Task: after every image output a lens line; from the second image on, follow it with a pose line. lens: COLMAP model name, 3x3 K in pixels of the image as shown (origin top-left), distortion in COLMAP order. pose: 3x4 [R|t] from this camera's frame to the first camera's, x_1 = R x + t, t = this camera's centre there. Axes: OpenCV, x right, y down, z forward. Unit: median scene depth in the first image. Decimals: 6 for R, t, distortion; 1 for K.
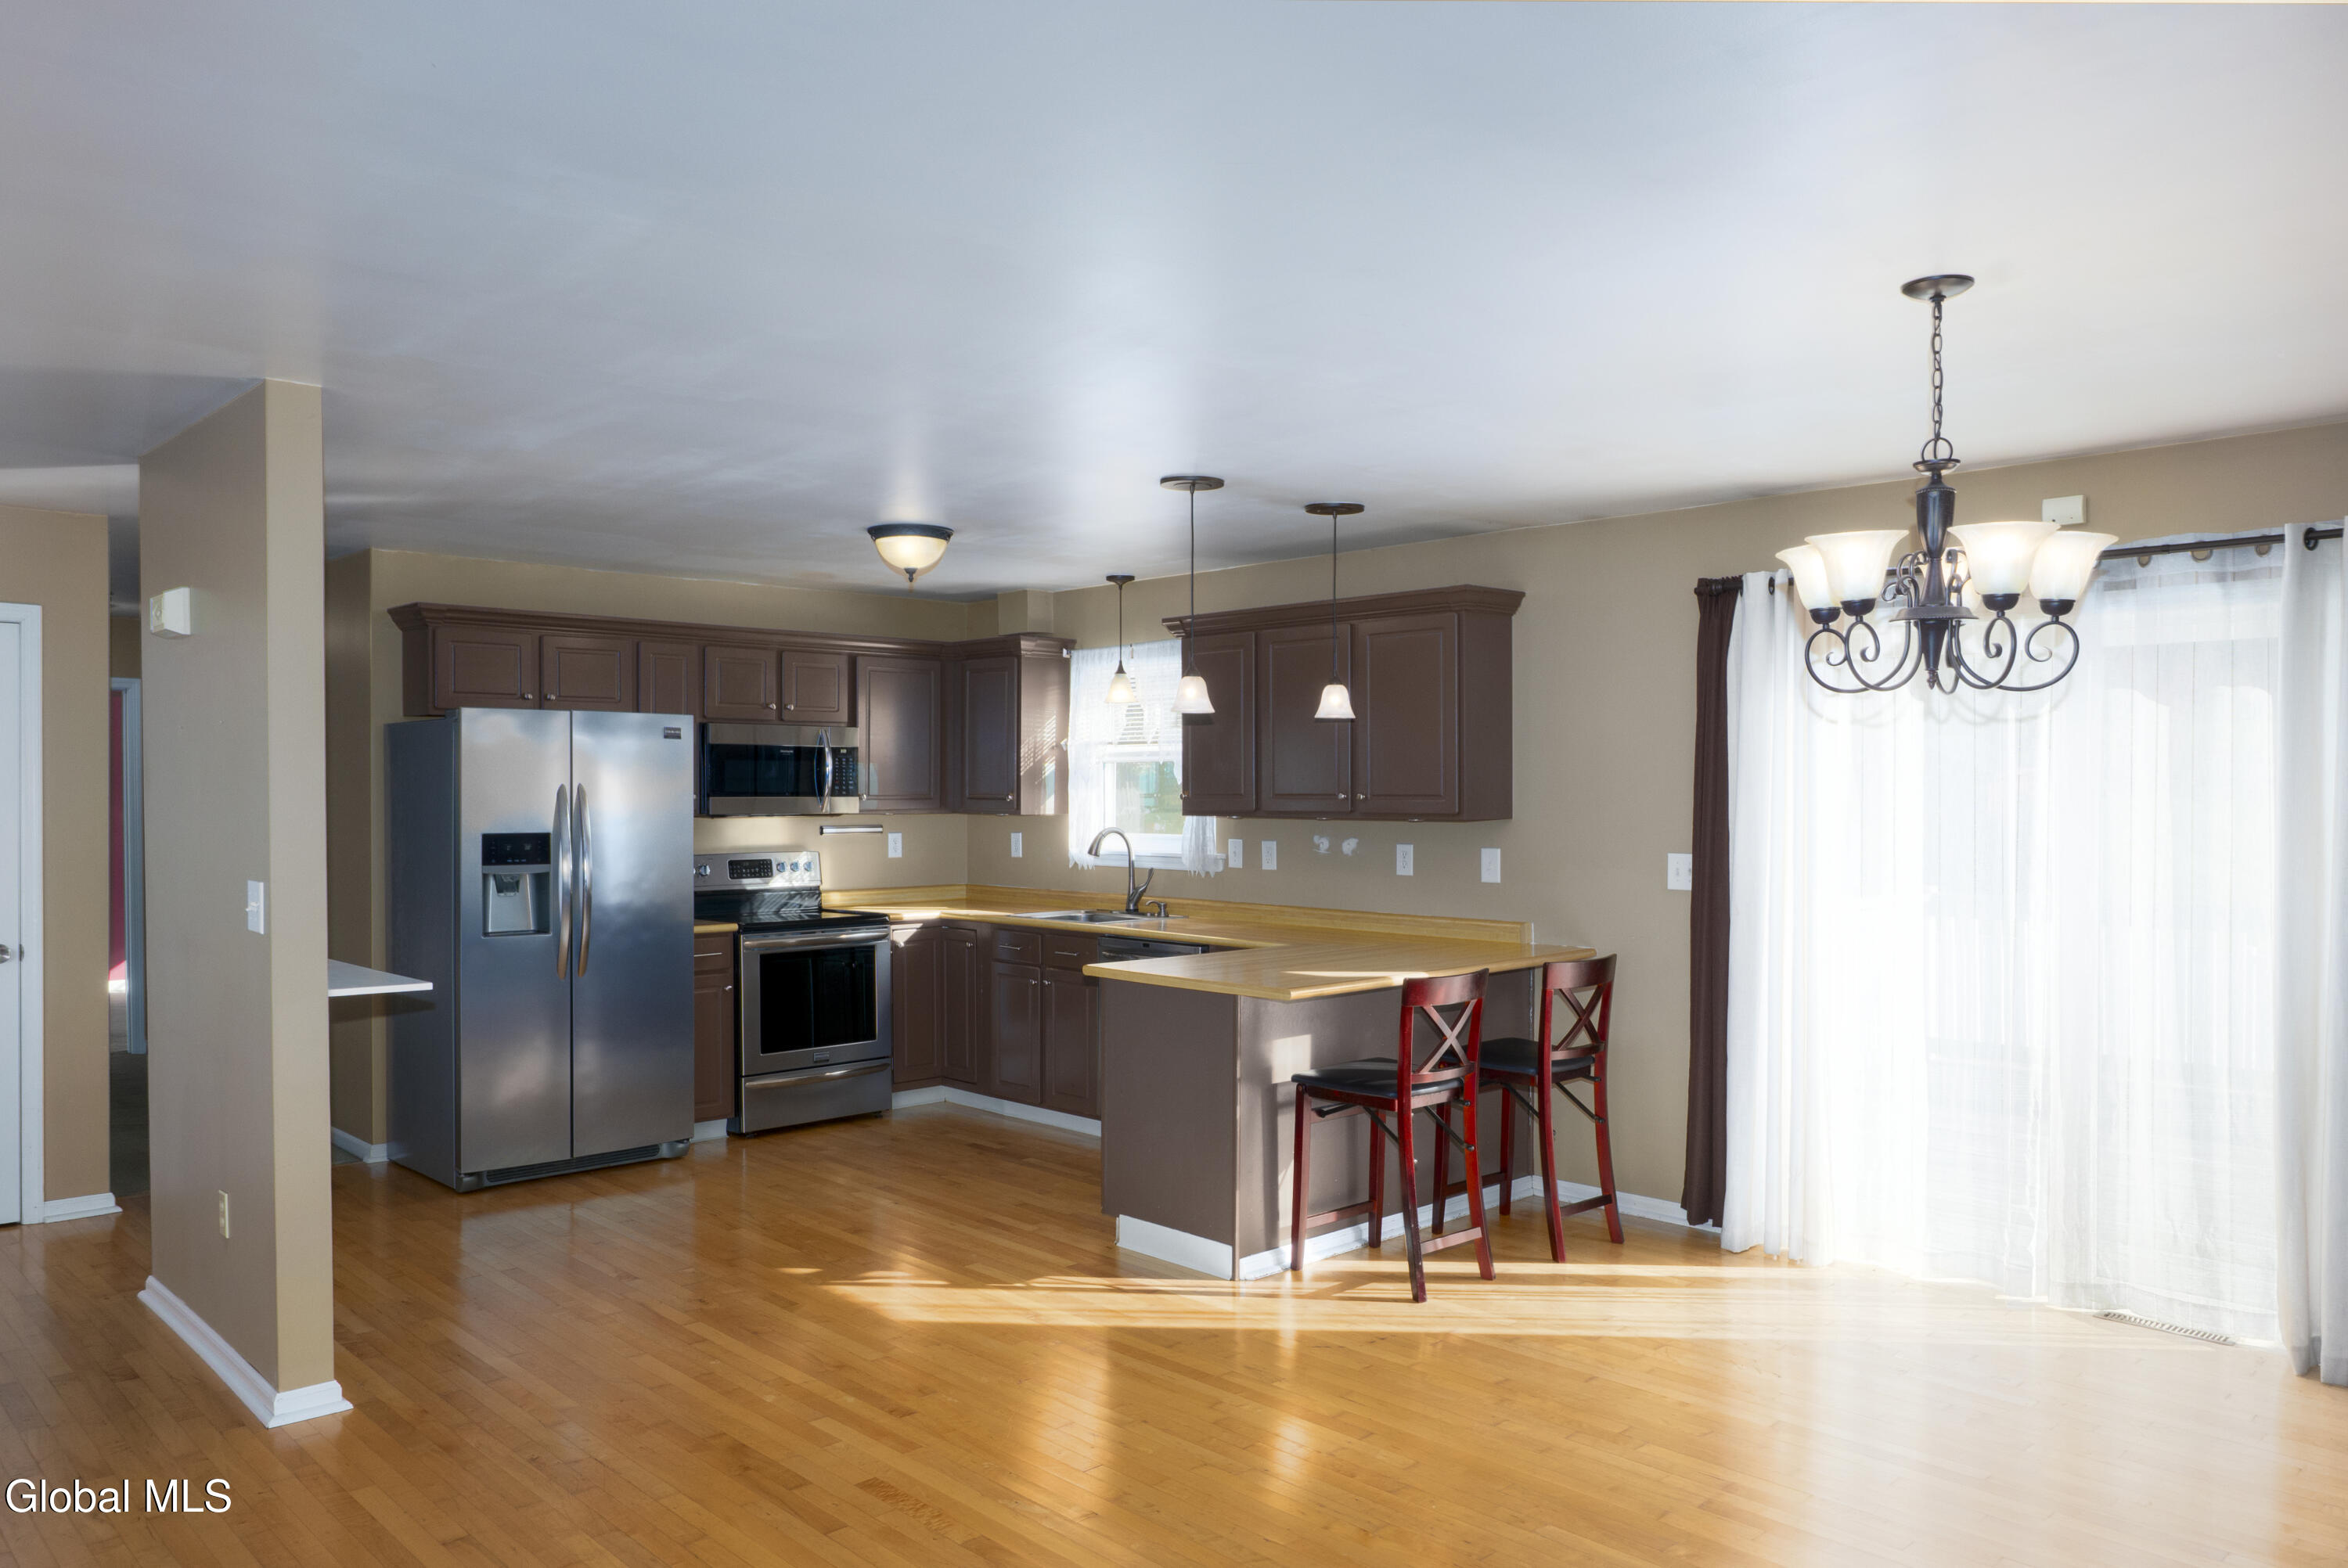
lens RADIAL K [[1631.5, 0, 1160.9], [0, 1631.5, 800.9], [0, 0, 1]] dist [-0.014081, -0.003225]
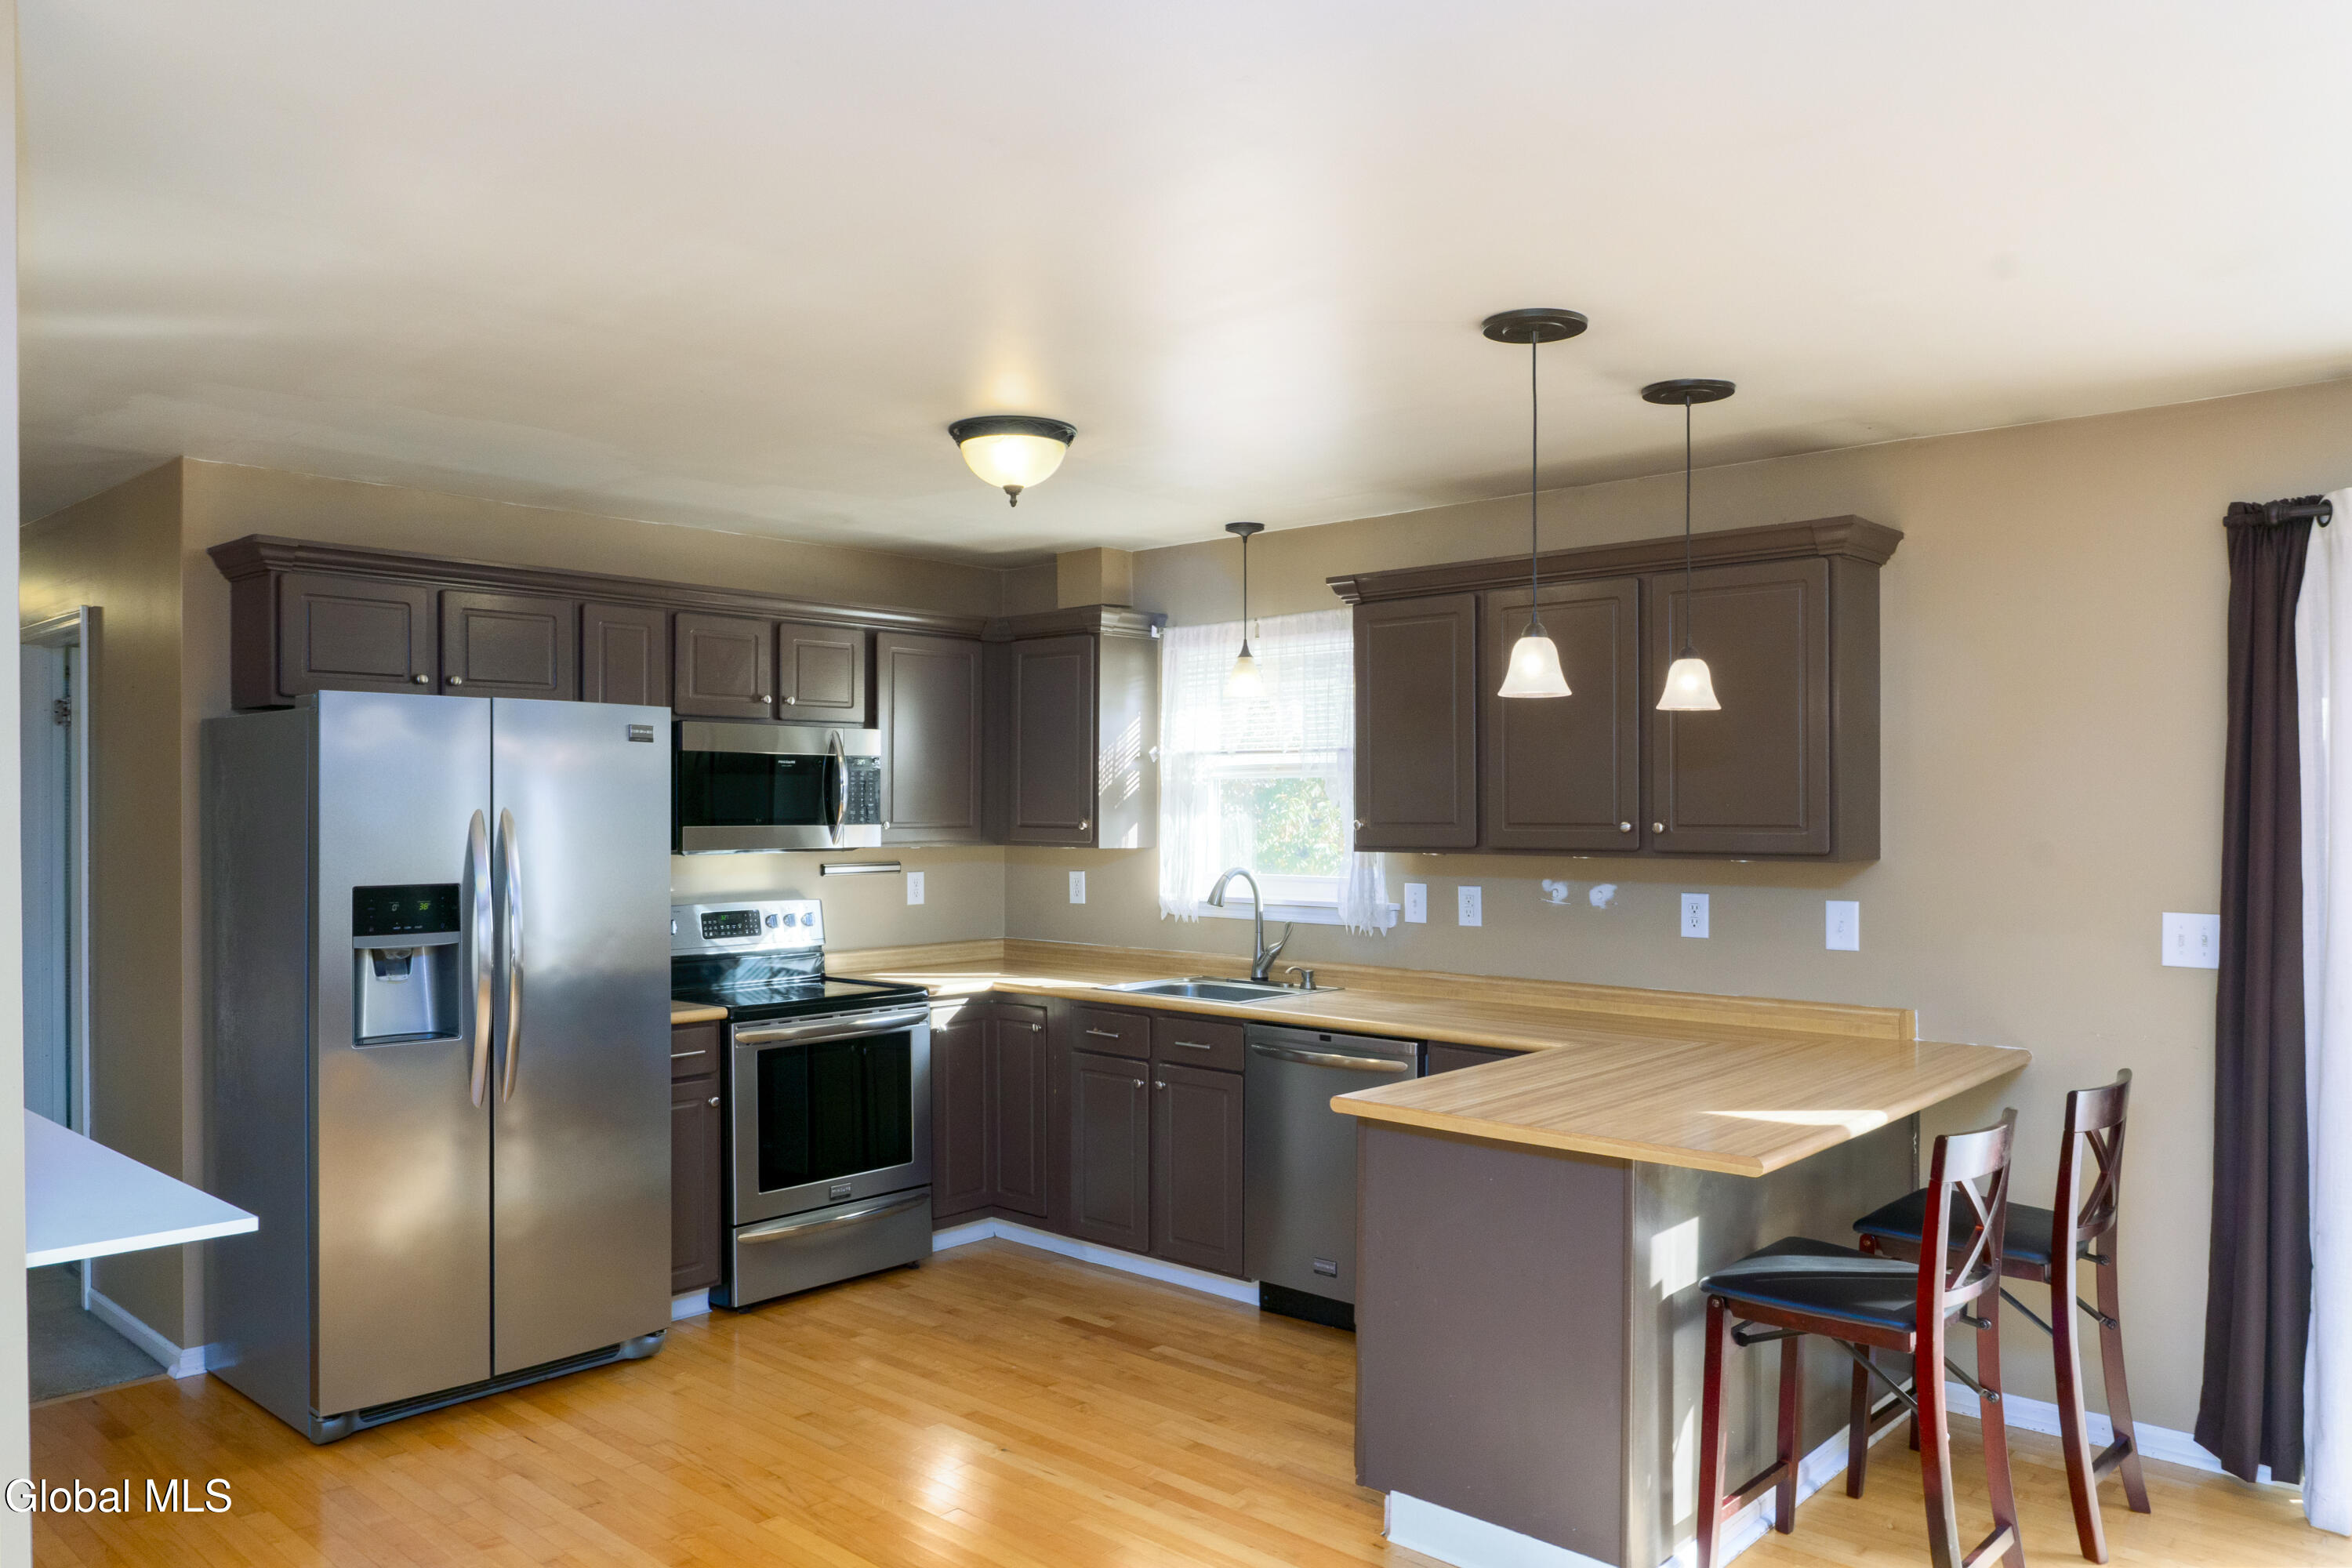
lens RADIAL K [[1630.7, 0, 1146.1], [0, 1630.7, 809.2], [0, 0, 1]] dist [-0.012979, 0.007234]
pose [[0.997924, 0.000087, 0.064407, -0.140166], [0.000337, 0.999978, -0.006578, -0.005647], [-0.064406, 0.006586, 0.997902, 0.325690]]
